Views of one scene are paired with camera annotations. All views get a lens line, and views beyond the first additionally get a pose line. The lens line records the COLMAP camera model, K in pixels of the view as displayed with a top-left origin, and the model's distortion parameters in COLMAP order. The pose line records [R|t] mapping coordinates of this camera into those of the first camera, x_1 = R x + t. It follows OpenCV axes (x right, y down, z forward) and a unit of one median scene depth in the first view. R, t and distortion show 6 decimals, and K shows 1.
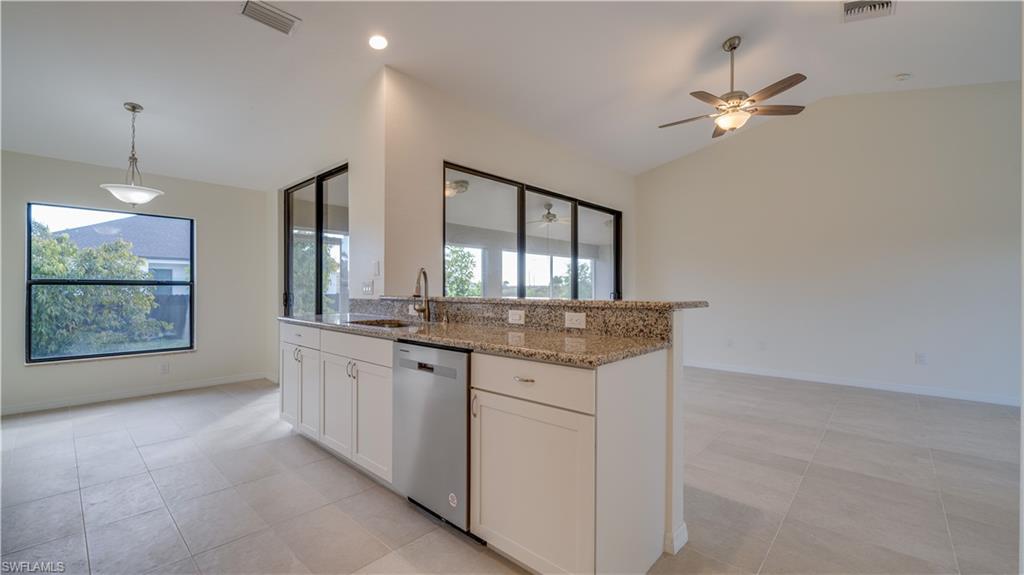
lens RADIAL K [[418.1, 0, 510.8], [0, 418.1, 287.5], [0, 0, 1]] dist [-0.001687, 0.001288]
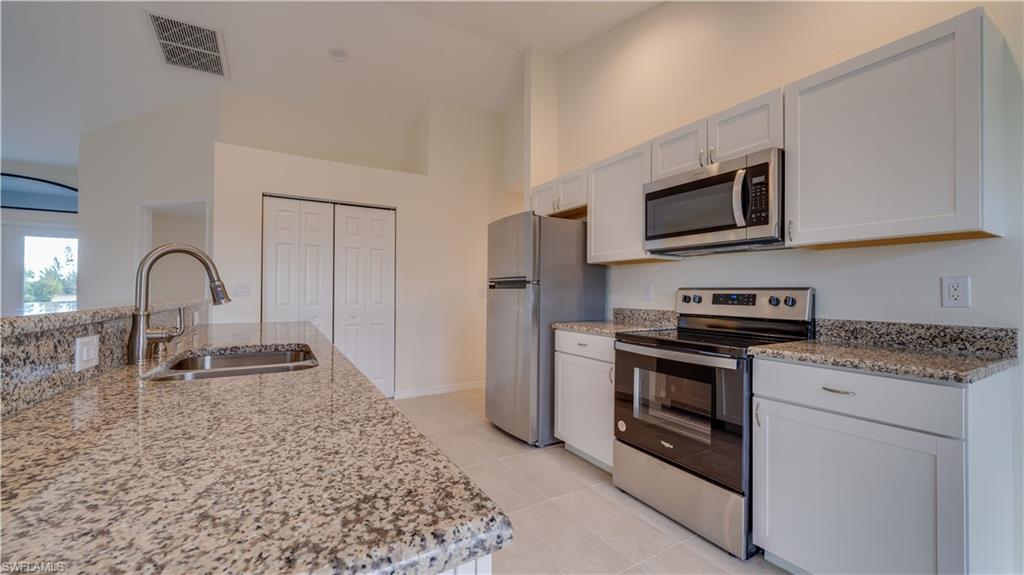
lens RADIAL K [[392.8, 0, 507.2], [0, 392.8, 285.3], [0, 0, 1]] dist [0.007642, -0.000369]
pose [[-0.954038, 0.000465, 0.299686, -0.499996], [-0.007085, 0.999684, -0.024106, 0.004925], [-0.299603, -0.025122, -0.953733, 0.941768]]
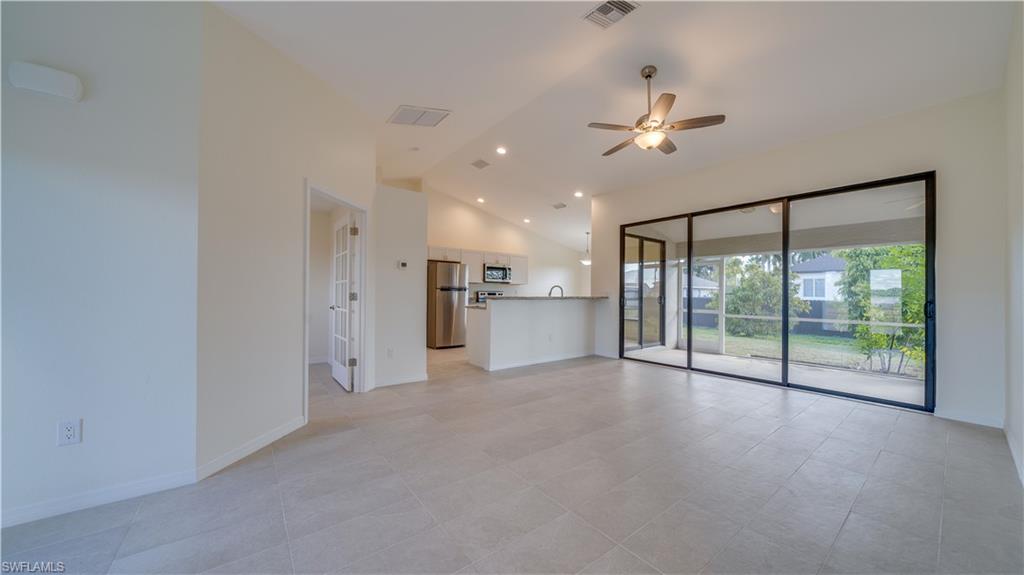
lens RADIAL K [[348.8, 0, 507.3], [0, 348.8, 289.4], [0, 0, 1]] dist [-0.000452, -0.000135]
pose [[-0.186469, -0.013985, -0.982361, 1.473162], [-0.006926, 0.999893, -0.012920, 0.007397], [0.982436, 0.004394, -0.186546, 0.798584]]
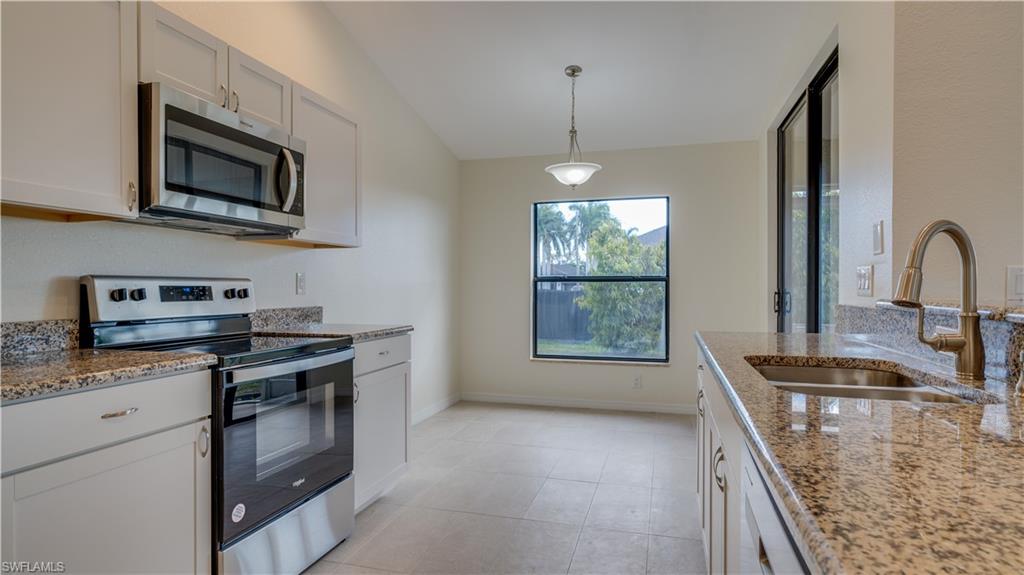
lens RADIAL K [[539.8, 0, 510.3], [0, 539.8, 287.8], [0, 0, 1]] dist [-0.000025, -0.000829]
pose [[0.443201, 0.001683, -0.896421, 0.018817], [0.004233, 0.999983, 0.003970, 0.002724], [0.896412, -0.005554, 0.443186, 0.352314]]
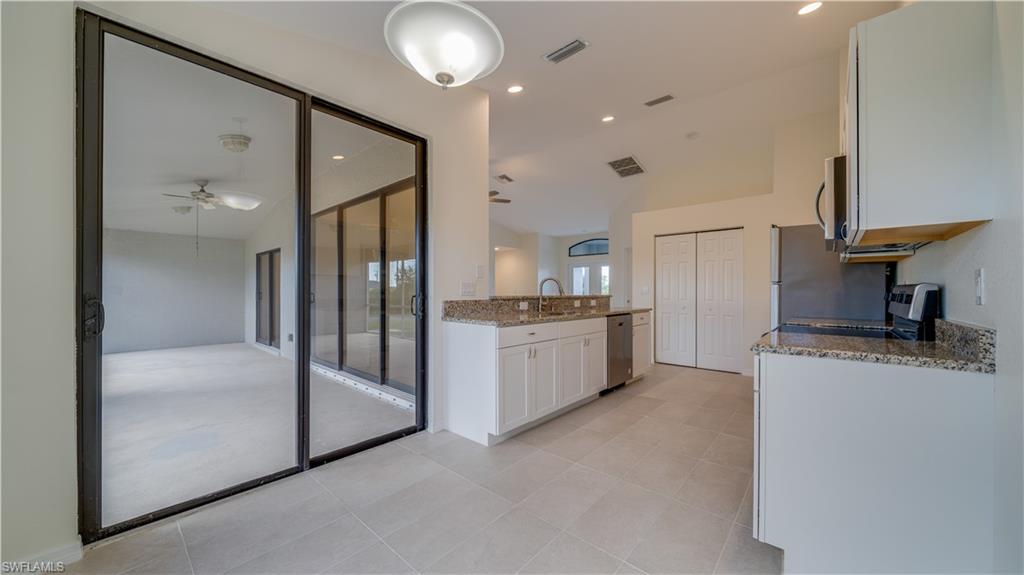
lens RADIAL K [[348.8, 0, 509.8], [0, 348.8, 288.6], [0, 0, 1]] dist [-0.000452, -0.000135]
pose [[0.006977, -0.001097, 0.999975, -1.108102], [-0.013859, 0.999903, 0.001194, -0.003561], [-0.999880, -0.013867, 0.006962, 0.818074]]
